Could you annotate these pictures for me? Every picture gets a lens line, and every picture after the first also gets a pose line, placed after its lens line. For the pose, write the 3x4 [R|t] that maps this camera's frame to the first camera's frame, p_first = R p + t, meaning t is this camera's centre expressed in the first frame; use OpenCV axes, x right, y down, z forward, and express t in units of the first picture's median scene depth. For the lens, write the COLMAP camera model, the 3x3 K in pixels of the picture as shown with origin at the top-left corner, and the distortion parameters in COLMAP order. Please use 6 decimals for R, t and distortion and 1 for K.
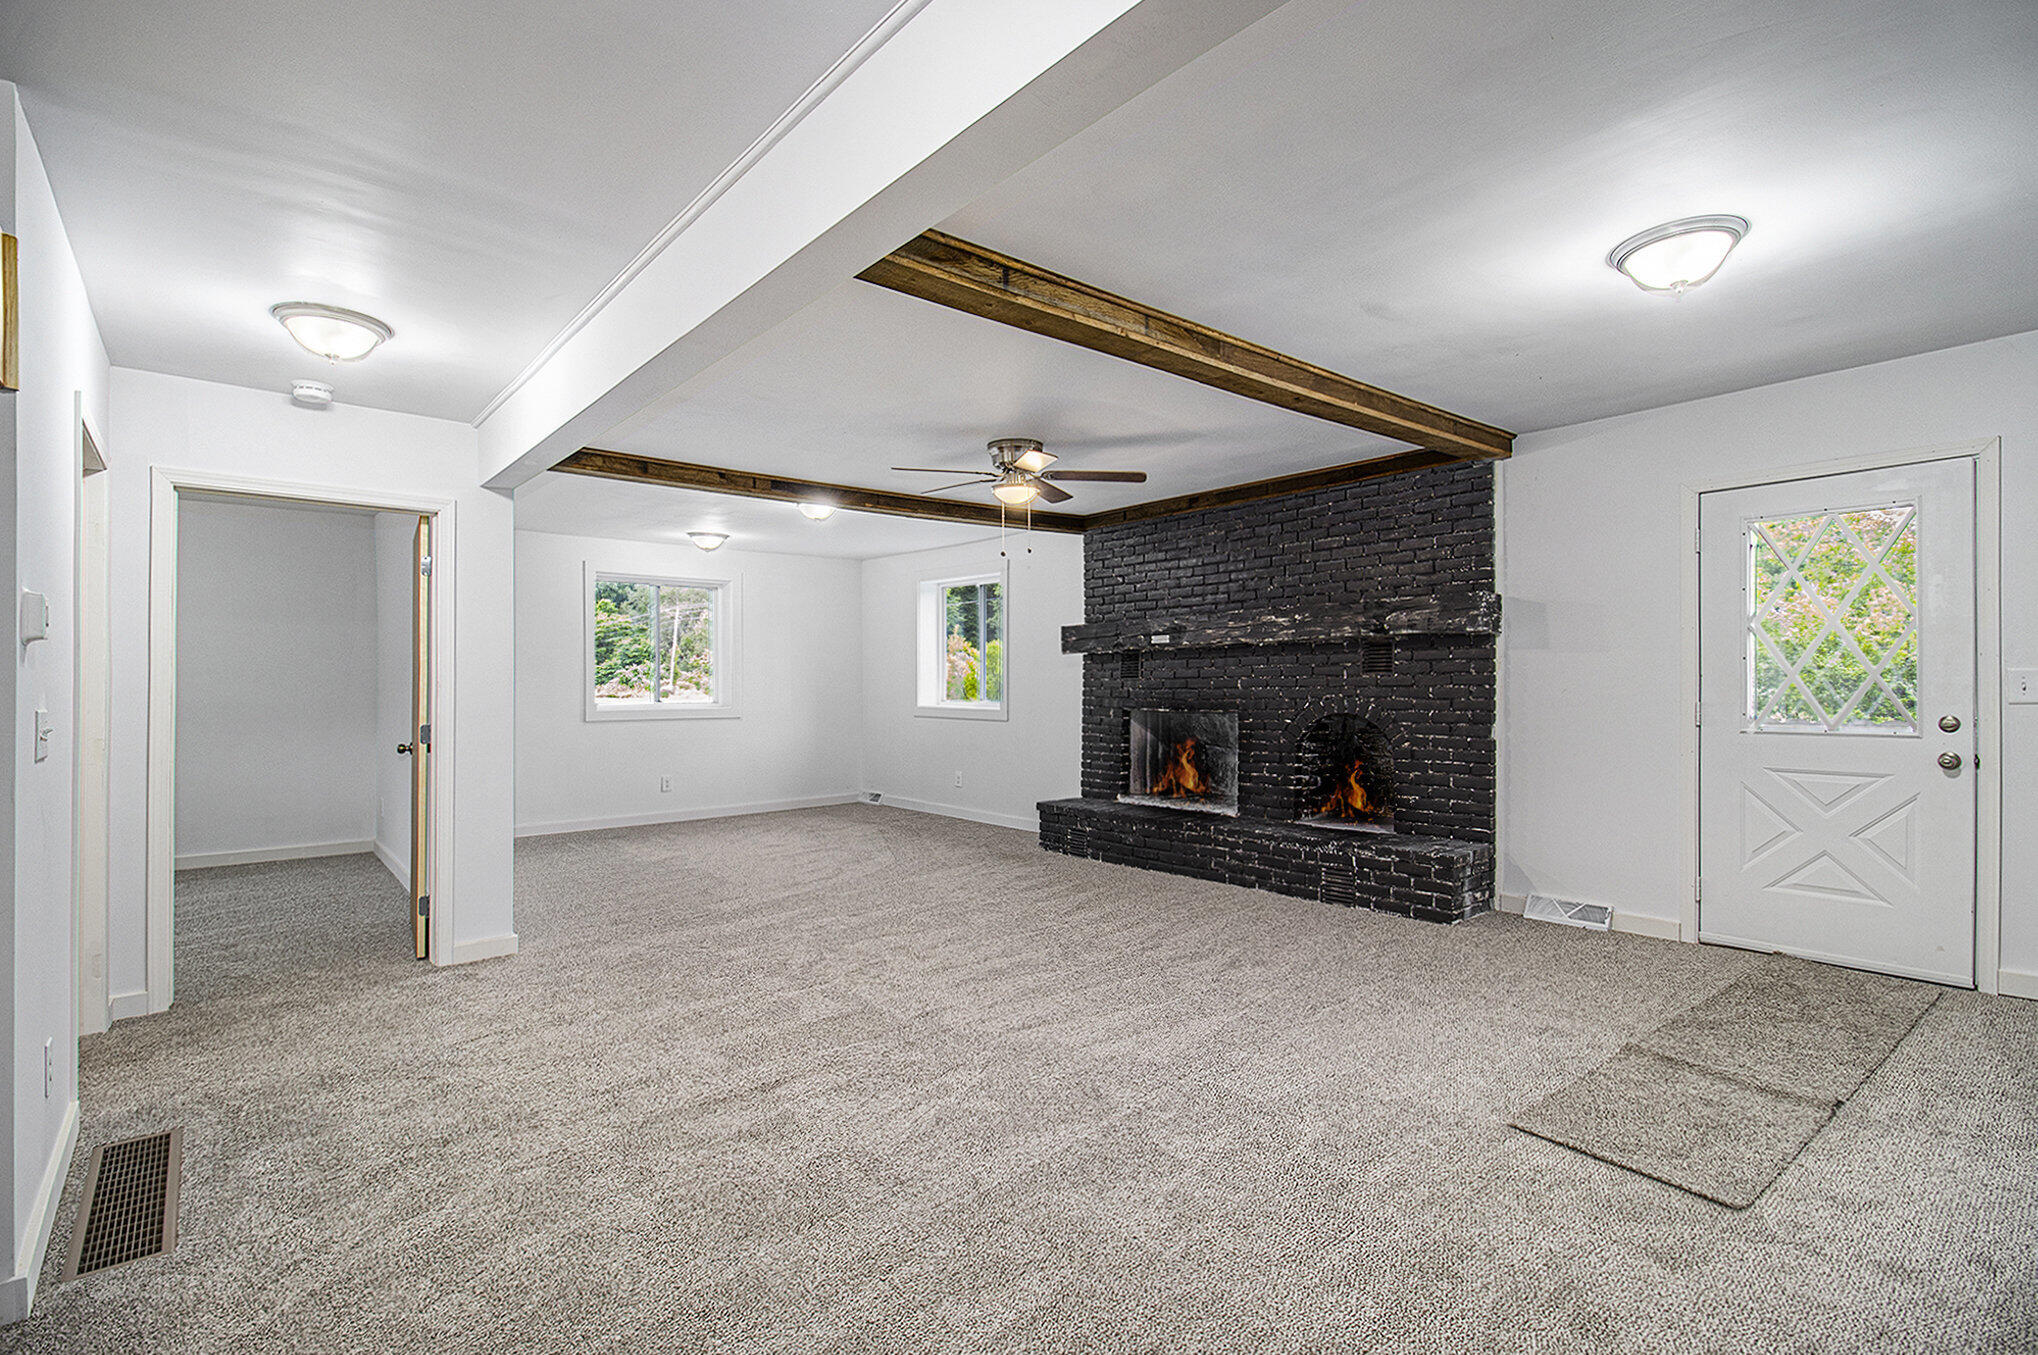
lens RADIAL K [[965.1, 0, 1019.3], [0, 965.1, 672.2], [0, 0, 1]] dist [0.000061, -0.000020]
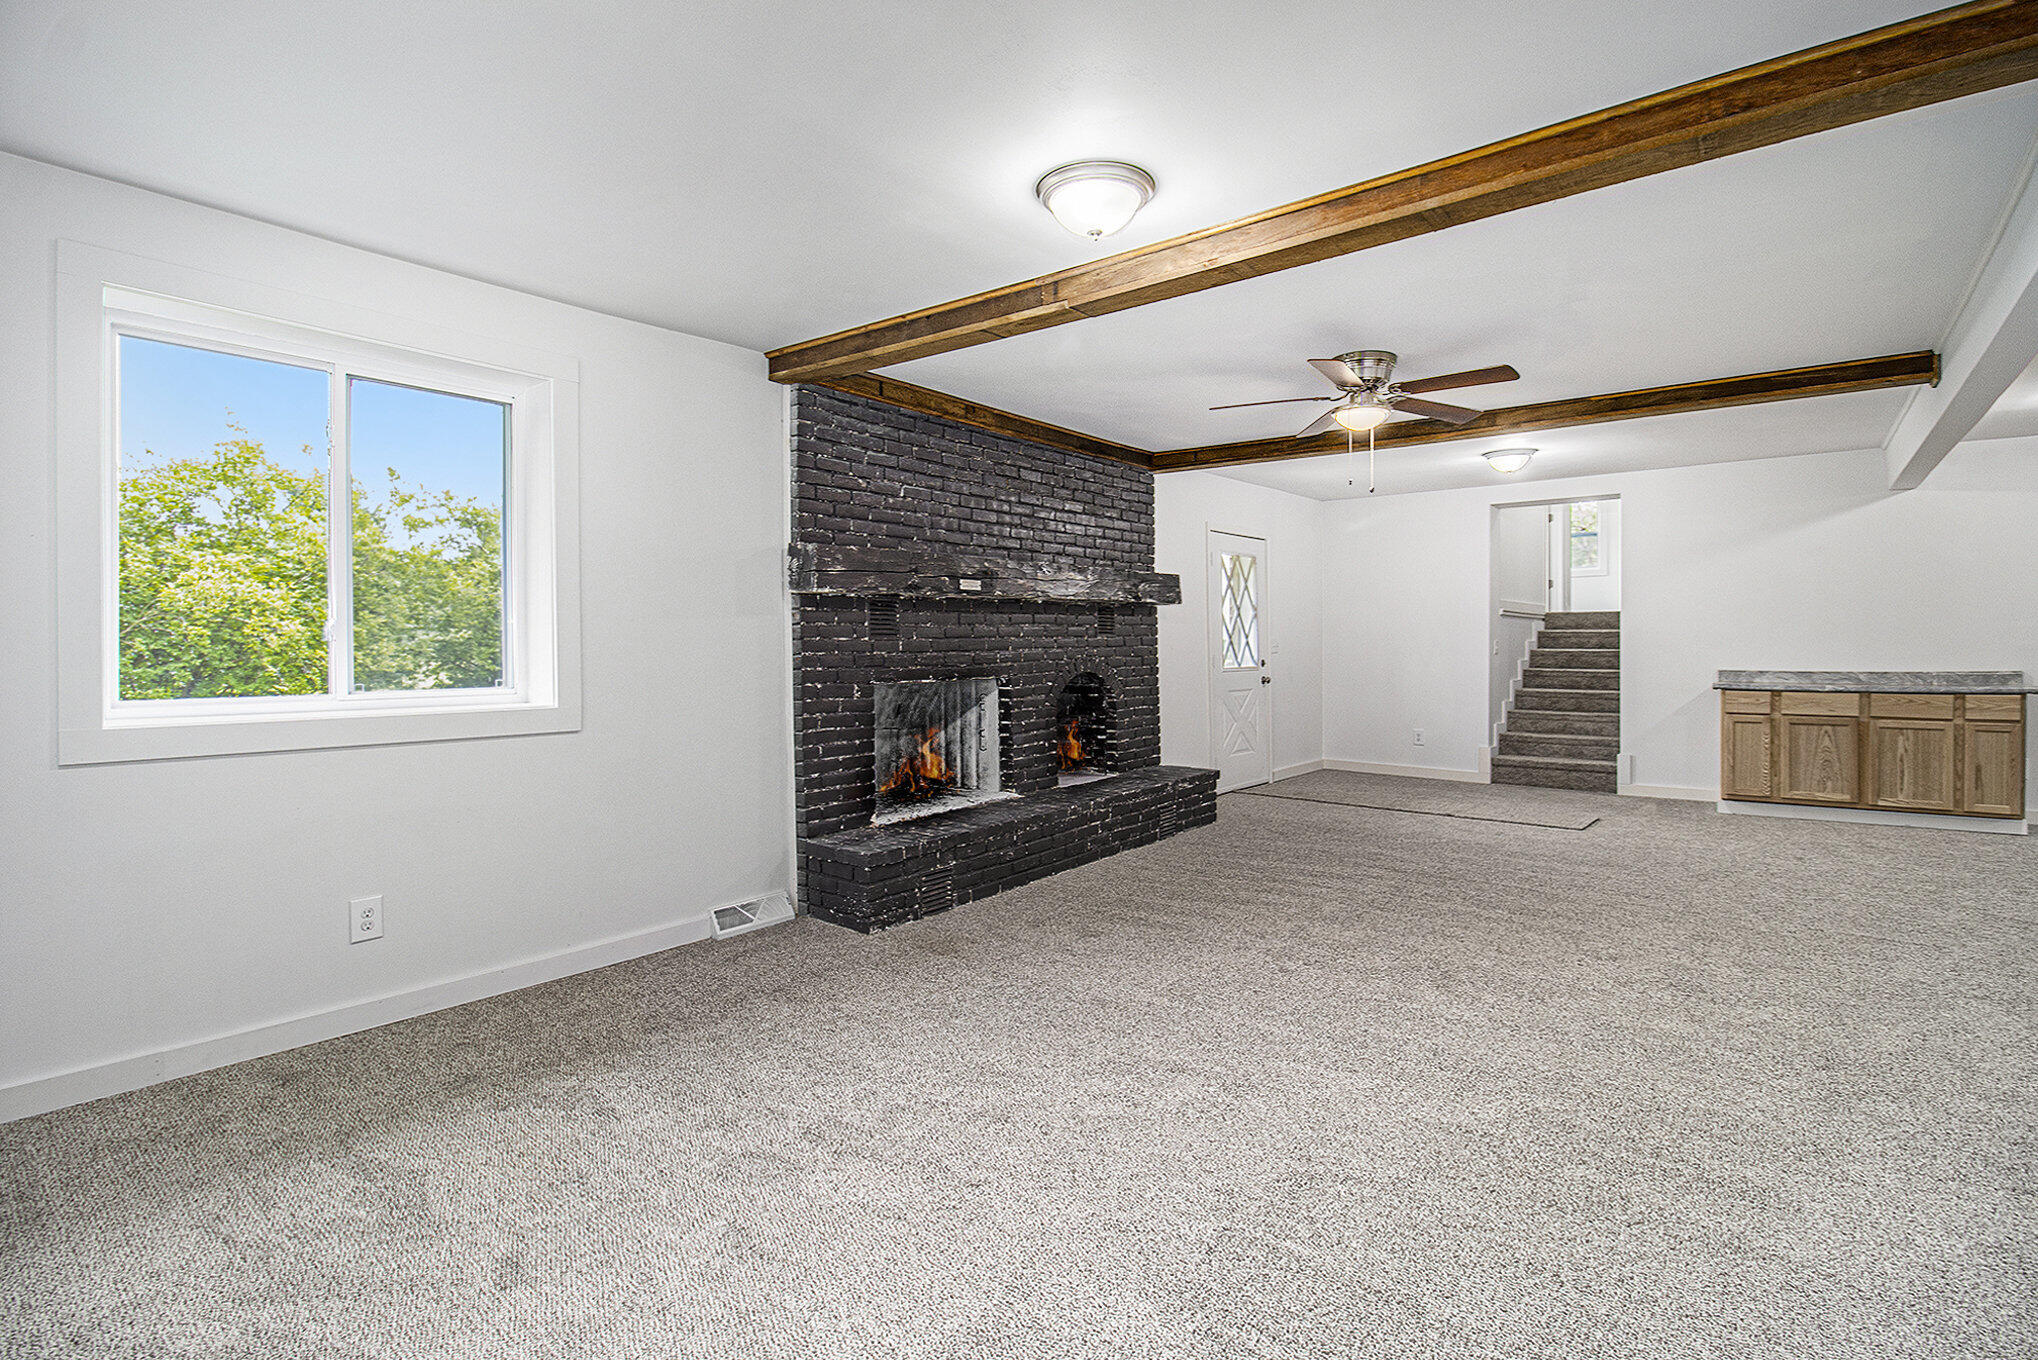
lens RADIAL K [[965.1, 0, 1019.3], [0, 965.1, 675.1], [0, 0, 1]] dist [0.000061, -0.000020]
pose [[-0.189124, -0.026110, 0.981606, -0.611810], [-0.003812, 0.999658, 0.025856, 0.016664], [-0.981946, 0.001148, -0.189159, 1.132692]]
